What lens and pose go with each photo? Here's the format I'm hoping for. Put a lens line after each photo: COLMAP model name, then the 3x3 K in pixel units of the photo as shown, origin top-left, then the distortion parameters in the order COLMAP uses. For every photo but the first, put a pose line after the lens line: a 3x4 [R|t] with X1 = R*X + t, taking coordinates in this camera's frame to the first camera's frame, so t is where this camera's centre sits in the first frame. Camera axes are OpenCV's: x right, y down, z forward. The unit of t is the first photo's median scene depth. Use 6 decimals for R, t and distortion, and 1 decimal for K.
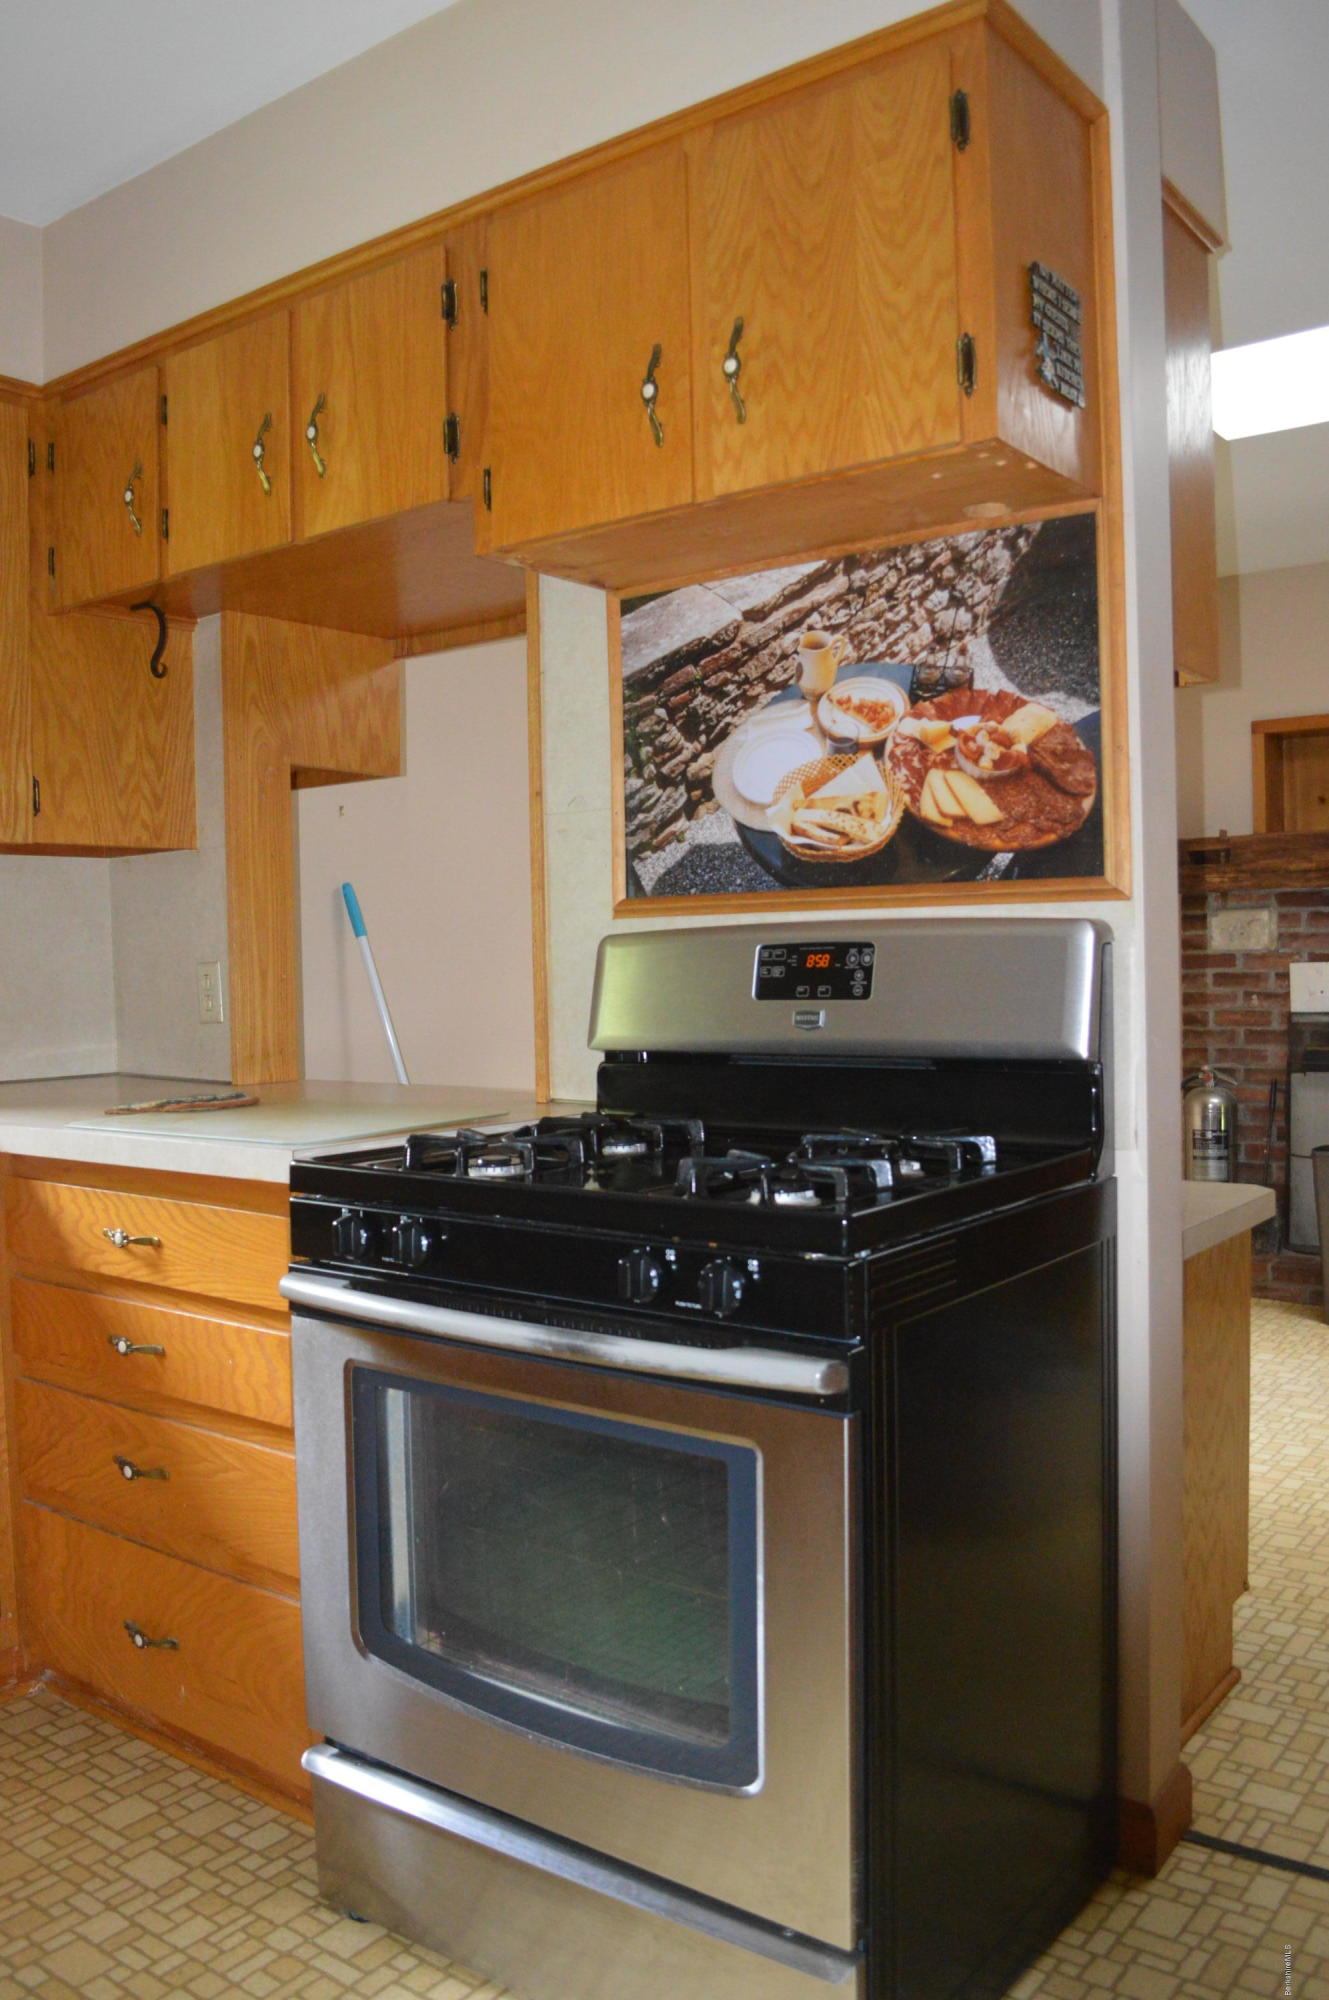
lens RADIAL K [[1604.8, 0, 664.5], [0, 1604.8, 1000.0], [0, 0, 1]] dist [-0.078877, -0.000947]
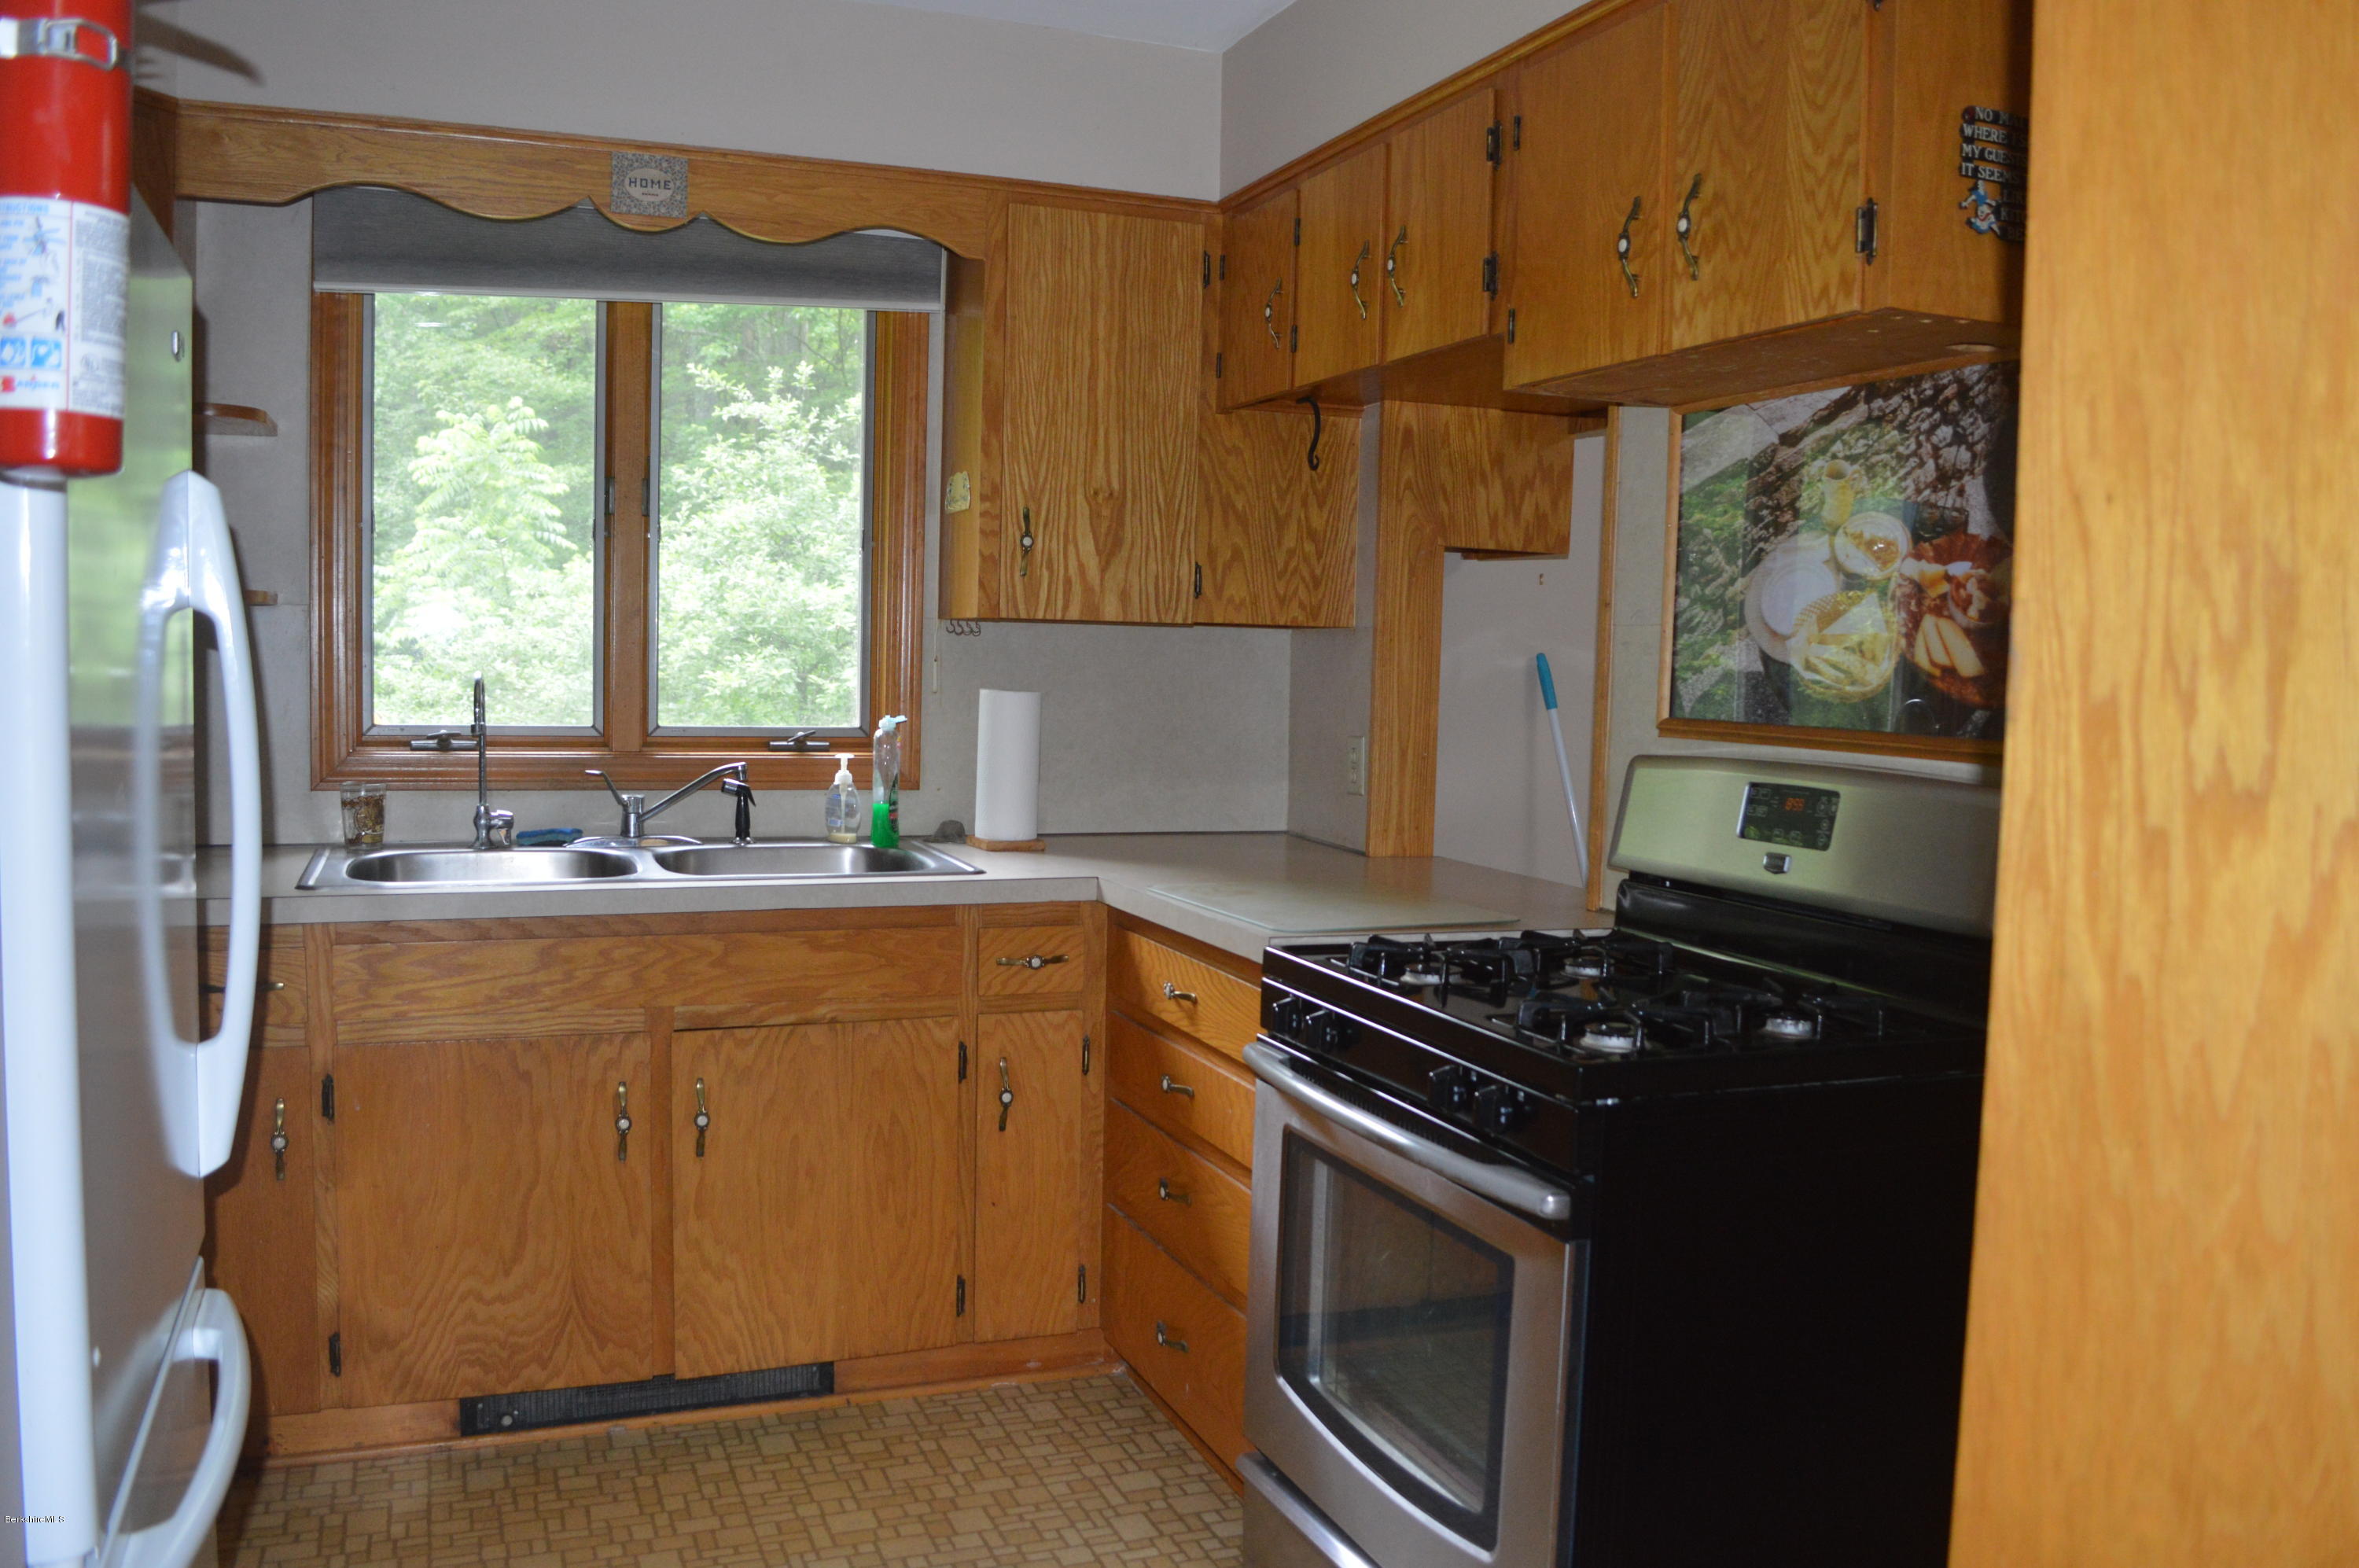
lens RADIAL K [[1892.9, 0, 1156.6], [0, 1892.9, 778.8], [0, 0, 1]] dist [-0.078877, -0.000947]
pose [[0.851391, 0.077629, -0.518755, 0.350262], [-0.058060, 0.996858, 0.053885, -0.078003], [0.521308, -0.015758, 0.853223, -0.180108]]
